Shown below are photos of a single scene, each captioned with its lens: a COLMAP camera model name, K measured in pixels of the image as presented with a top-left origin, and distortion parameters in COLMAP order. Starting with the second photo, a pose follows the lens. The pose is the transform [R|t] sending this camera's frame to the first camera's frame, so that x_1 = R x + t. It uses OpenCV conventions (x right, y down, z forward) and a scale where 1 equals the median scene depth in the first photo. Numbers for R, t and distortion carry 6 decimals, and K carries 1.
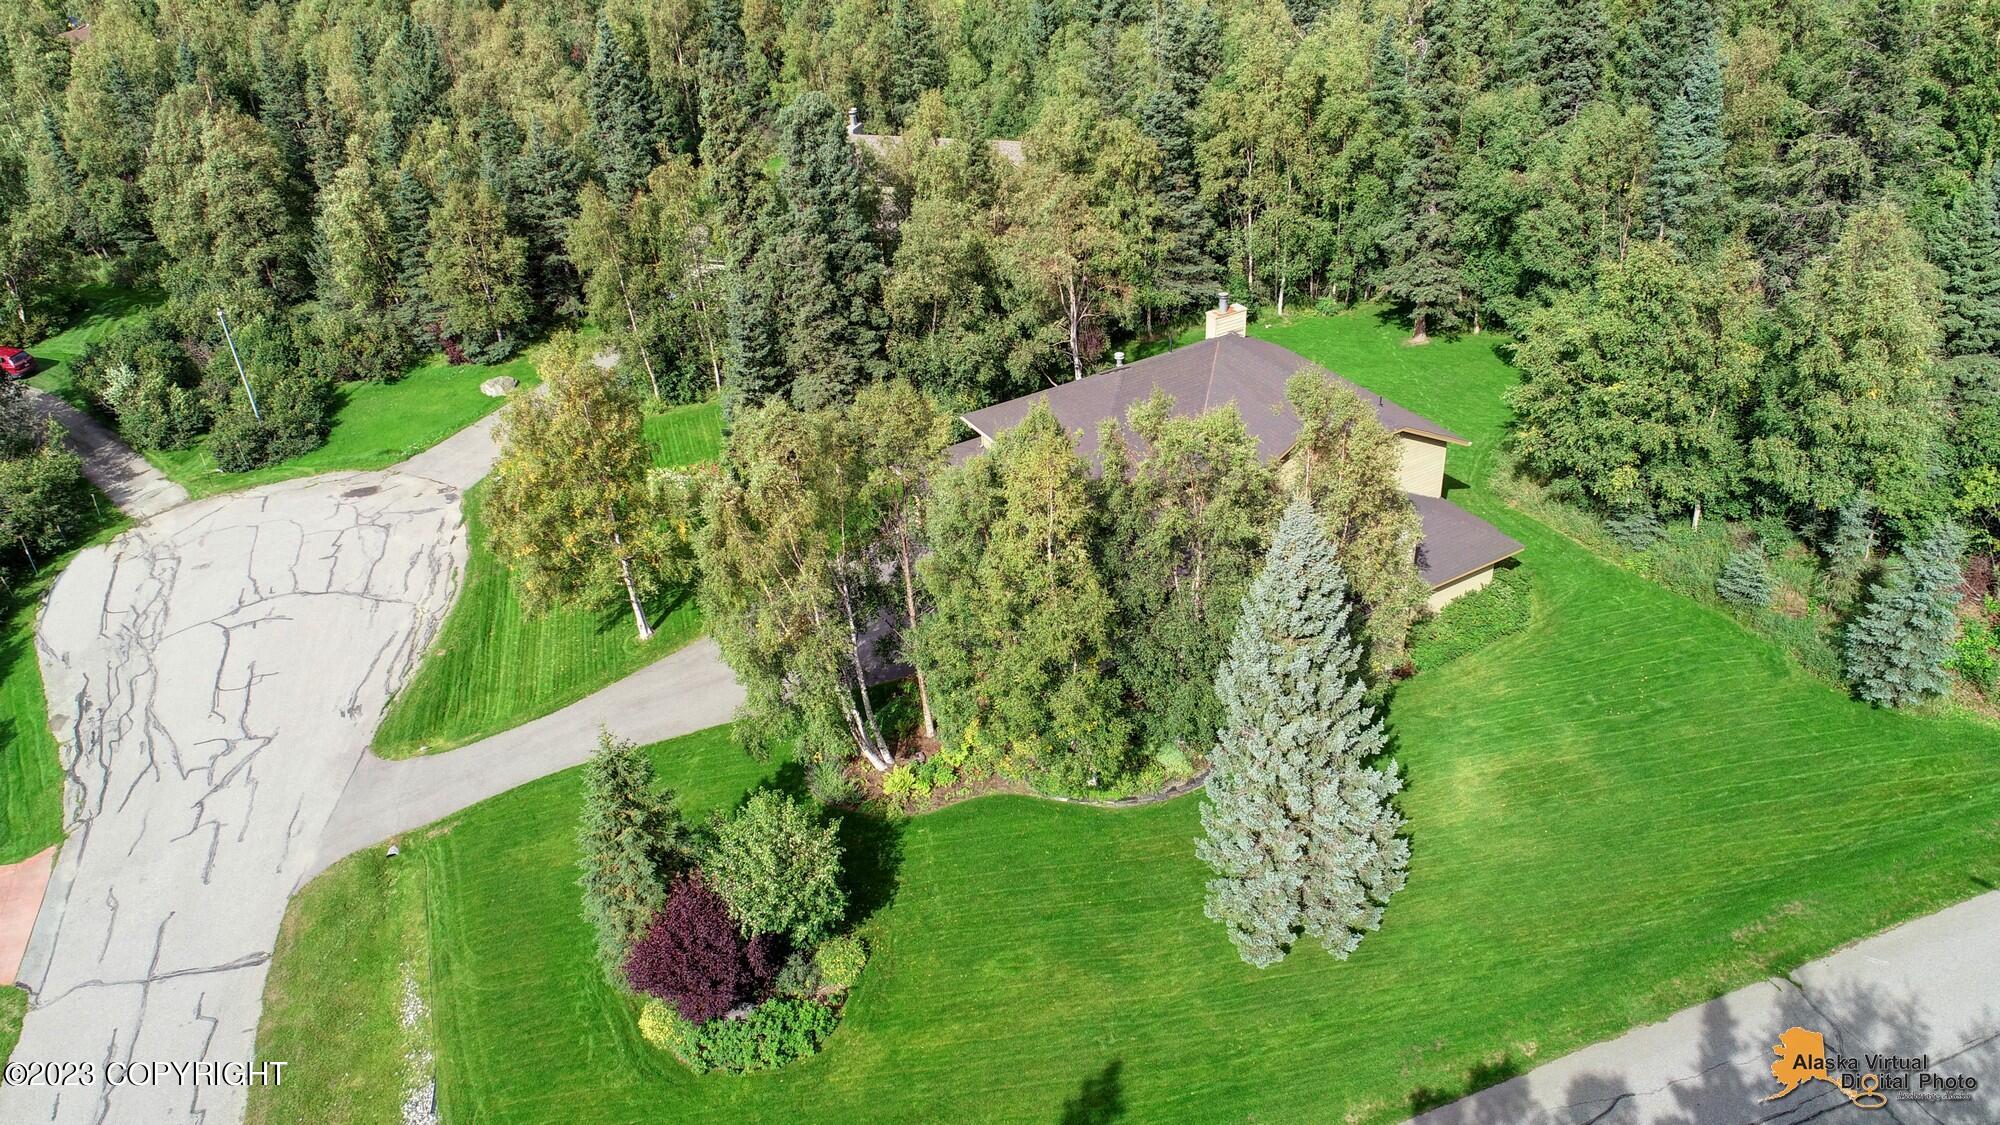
lens RADIAL K [[1384.0, 0, 976.5], [0, 1384.0, 600.0], [0, 0, 1]] dist [-0.000517, -0.001545]
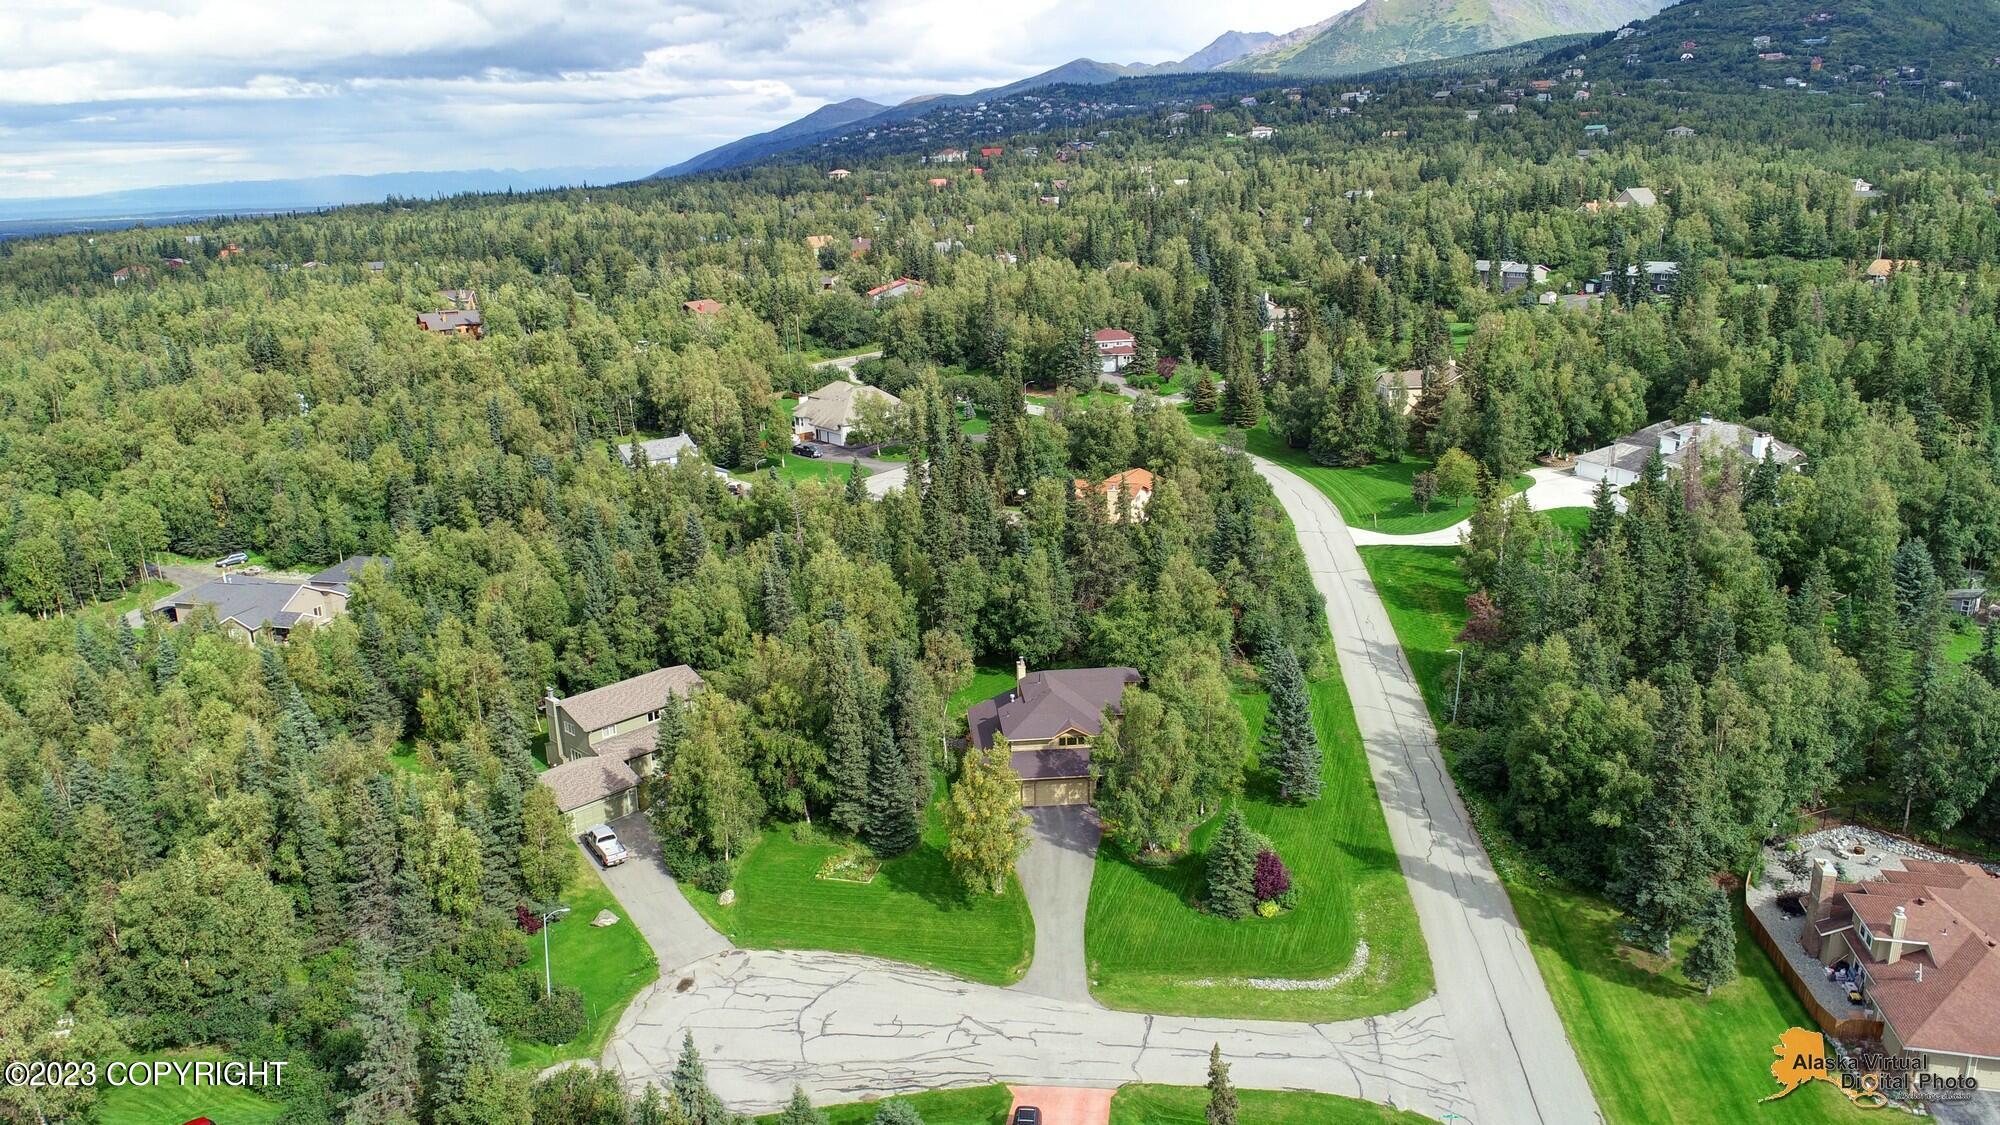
lens RADIAL K [[1427.9, 0, 953.4], [0, 1427.9, 559.4], [0, 0, 1]] dist [-0.005684, -0.000660]
pose [[0.436916, -0.199078, 0.877196, -1.915372], [0.508260, 0.859238, -0.058153, -0.287846], [-0.742143, 0.471251, 0.476598, -0.107135]]
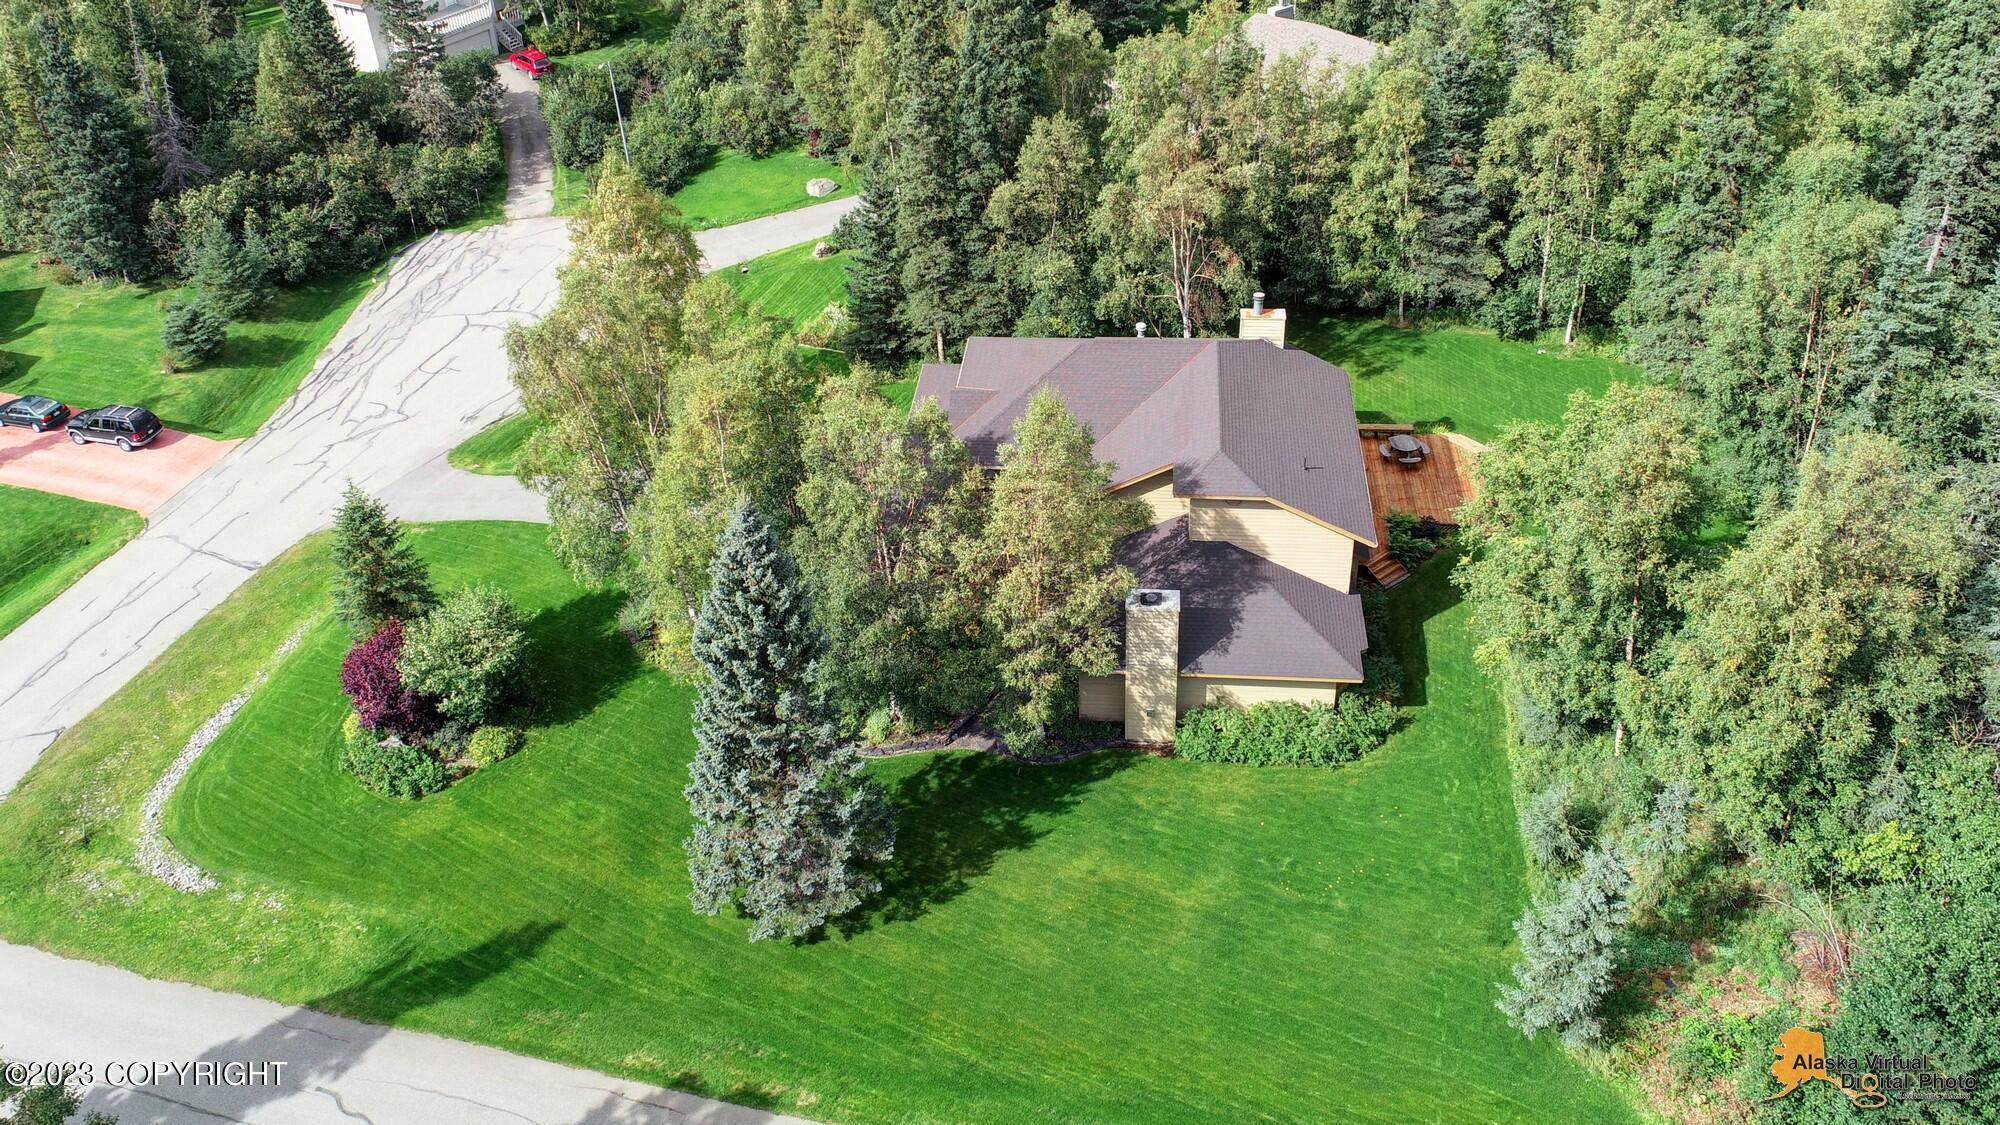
lens RADIAL K [[1540.1, 0, 940.4], [0, 1540.1, 506.8], [0, 0, 1]] dist [-0.004116, -0.009315]
pose [[0.804459, 0.351120, -0.479124, 0.547236], [-0.327209, 0.935128, 0.135906, -0.164175], [0.495761, 0.047443, 0.867162, 0.042735]]
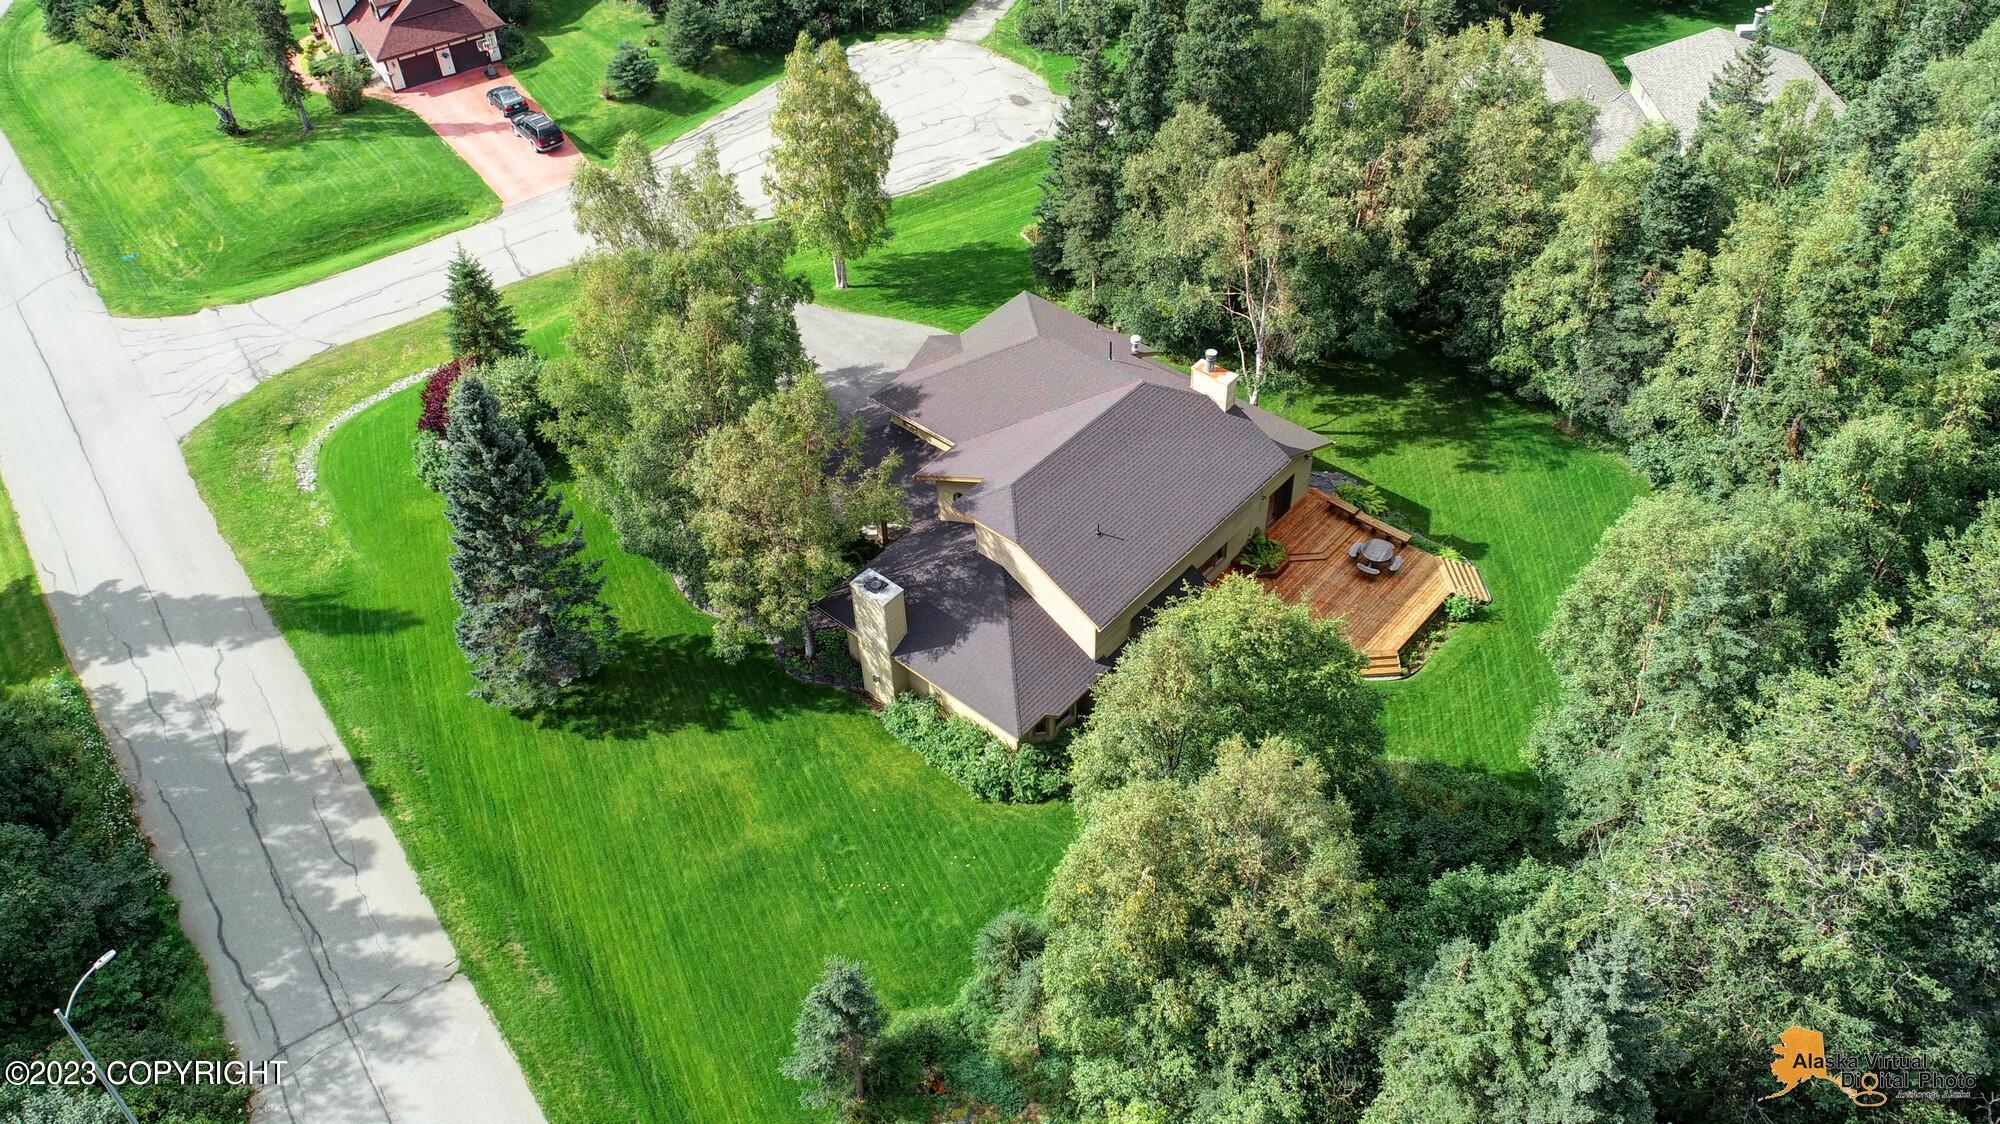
lens RADIAL K [[1427.9, 0, 953.4], [0, 1427.9, 558.9], [0, 0, 1]] dist [-0.005684, -0.000660]
pose [[0.317751, 0.691297, -0.648955, 0.815234], [-0.505674, 0.702519, 0.500760, -0.506541], [0.802077, 0.169043, 0.572797, 0.381973]]
